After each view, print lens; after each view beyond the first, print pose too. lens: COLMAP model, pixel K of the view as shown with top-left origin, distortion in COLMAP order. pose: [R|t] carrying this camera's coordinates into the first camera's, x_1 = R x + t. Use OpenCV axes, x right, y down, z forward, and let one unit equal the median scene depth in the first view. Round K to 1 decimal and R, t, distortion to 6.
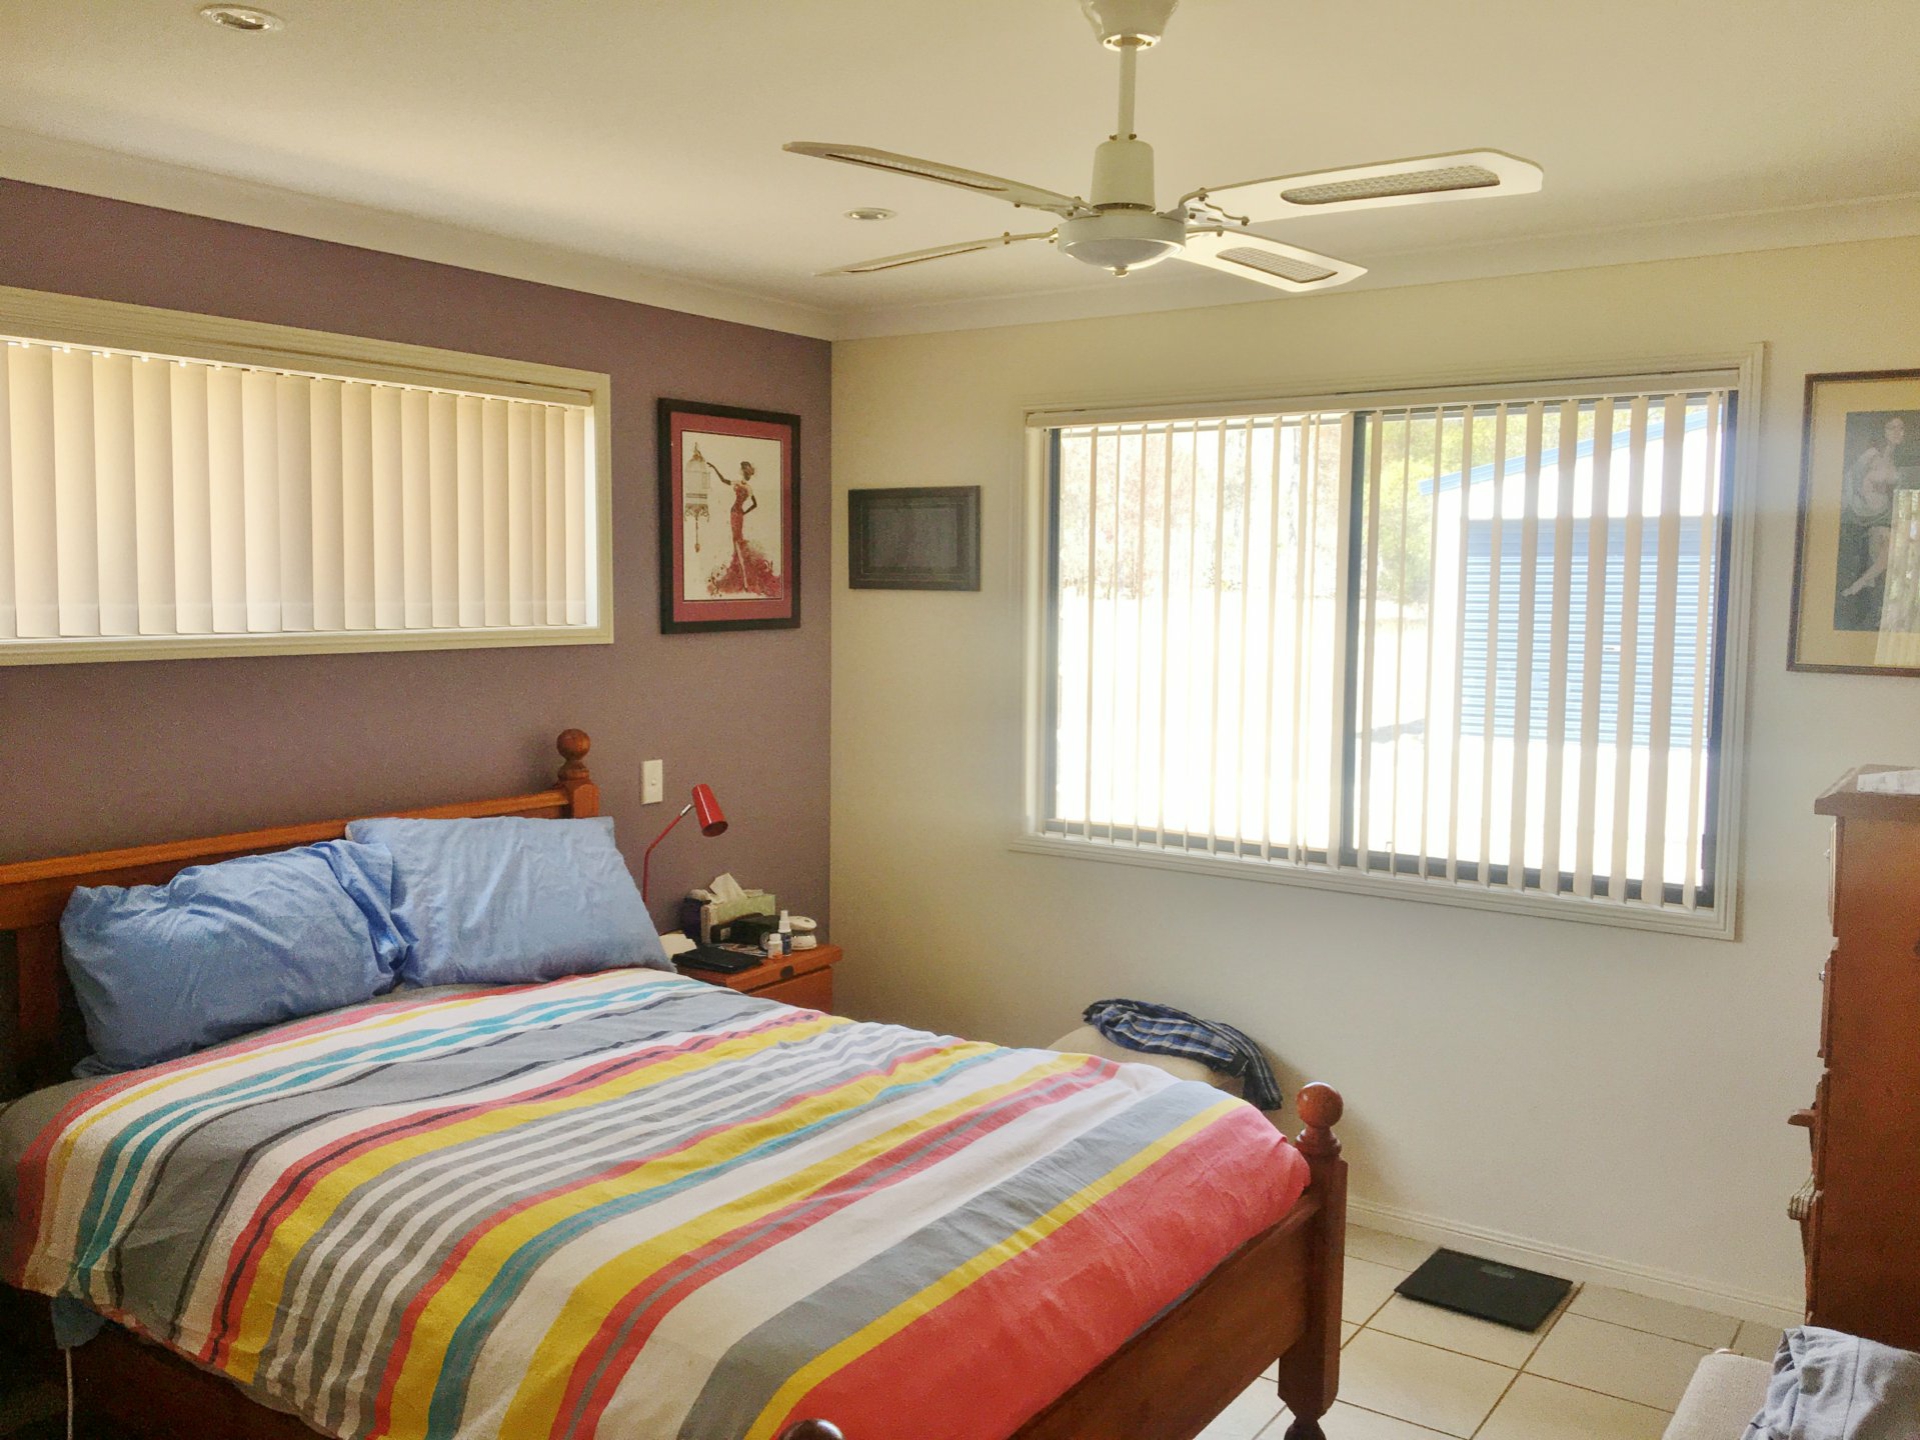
lens RADIAL K [[1647.8, 0, 960.0], [0, 1647.8, 720.0], [0, 0, 1]] dist [0.028746, -0.017410]
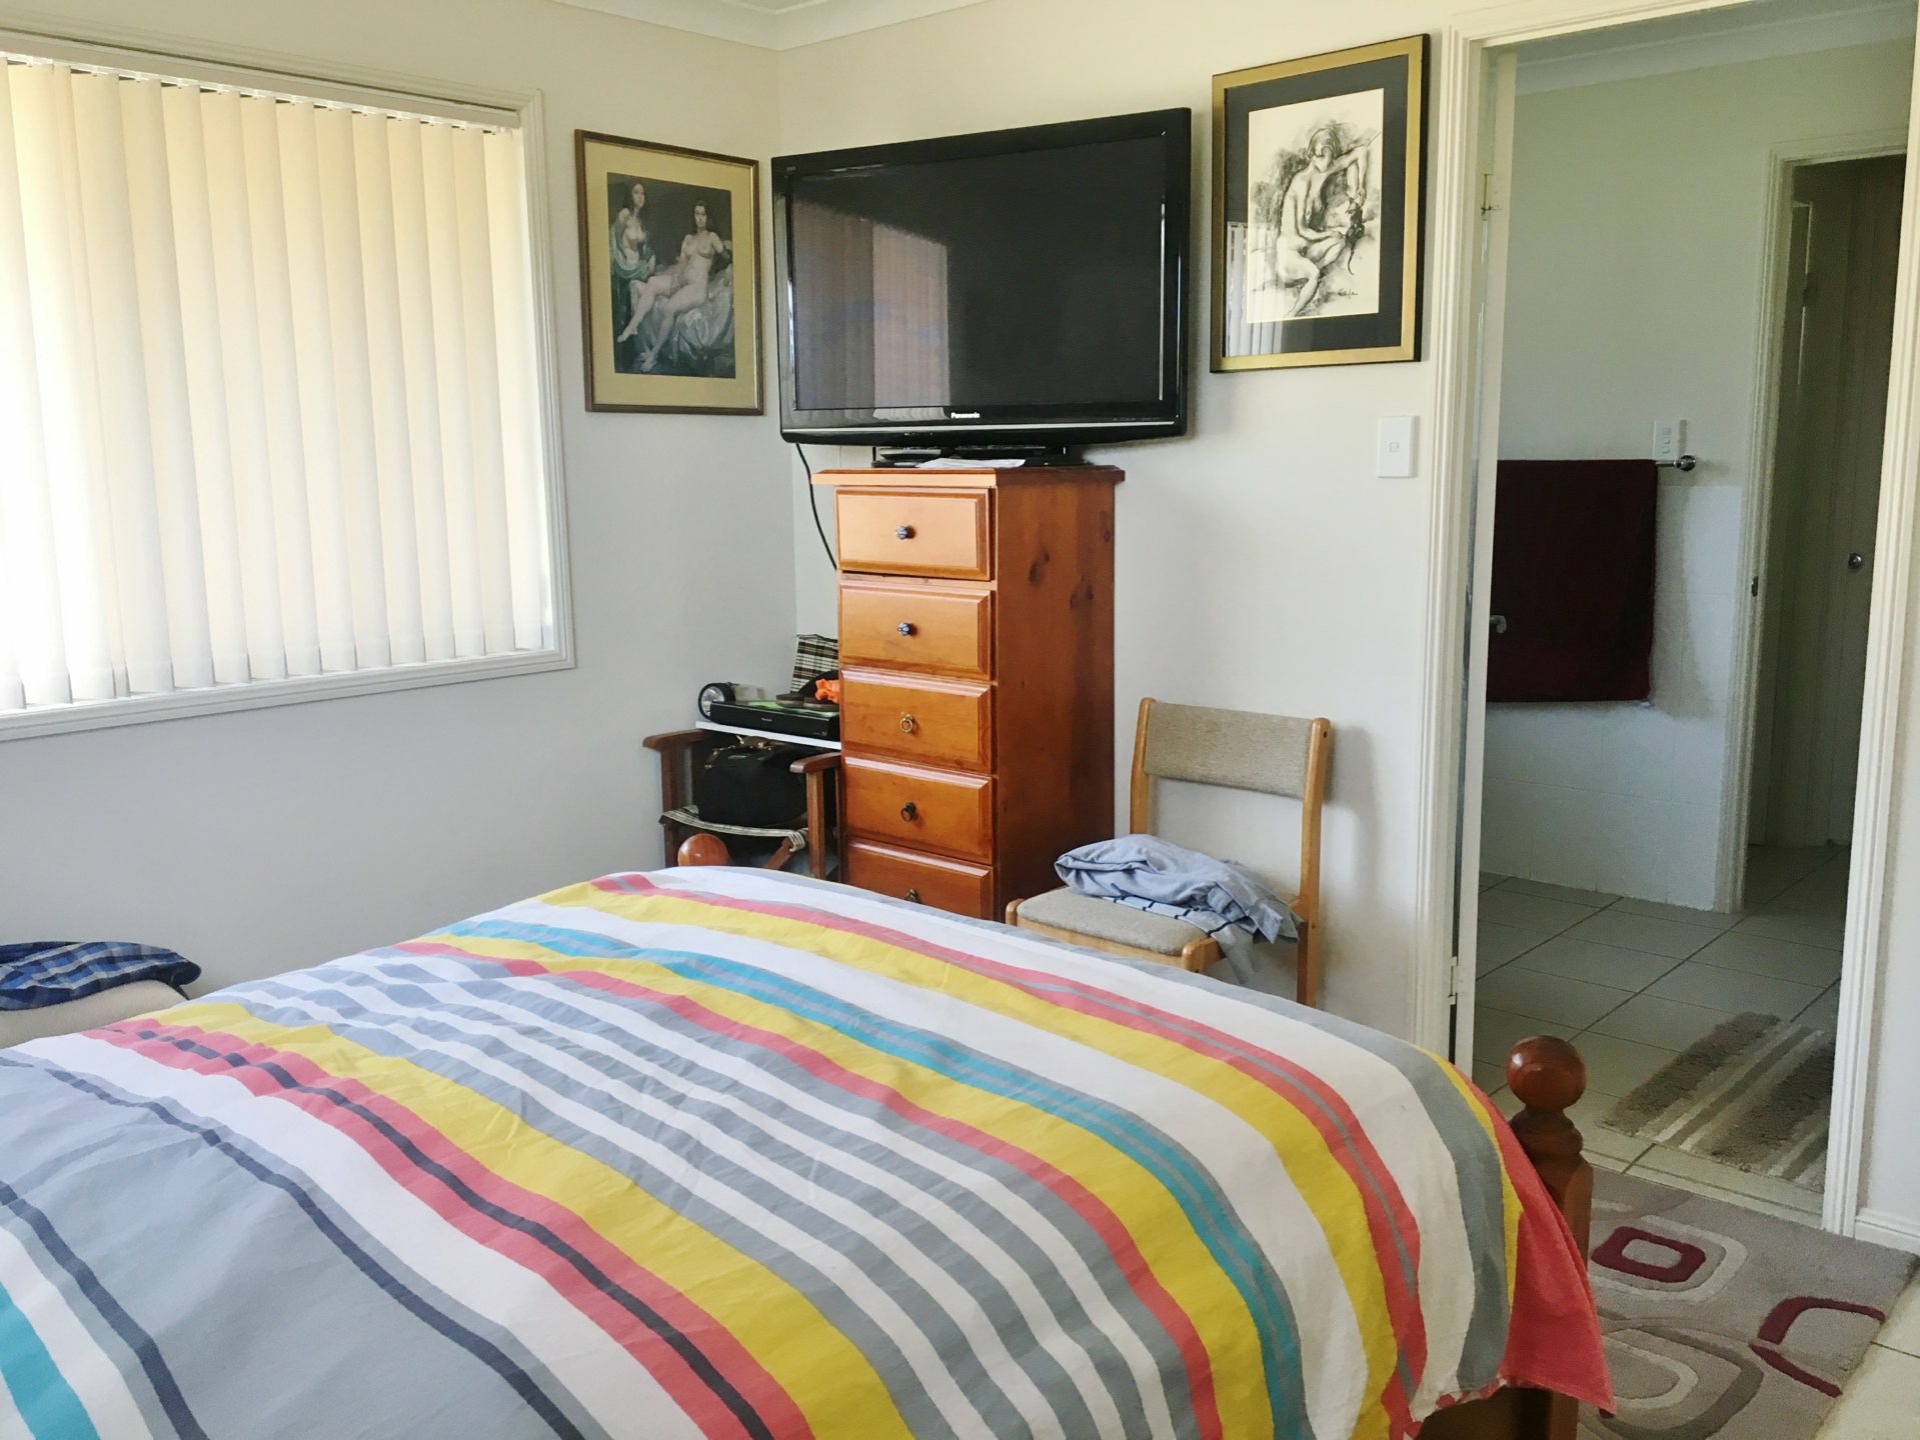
lens RADIAL K [[1647.8, 0, 960.0], [0, 1647.8, 720.0], [0, 0, 1]] dist [0.028746, -0.017410]
pose [[0.122964, -0.178011, 0.976315, -0.591605], [0.100787, 0.980935, 0.166159, 0.014321], [-0.987280, 0.077968, 0.138561, 0.649525]]
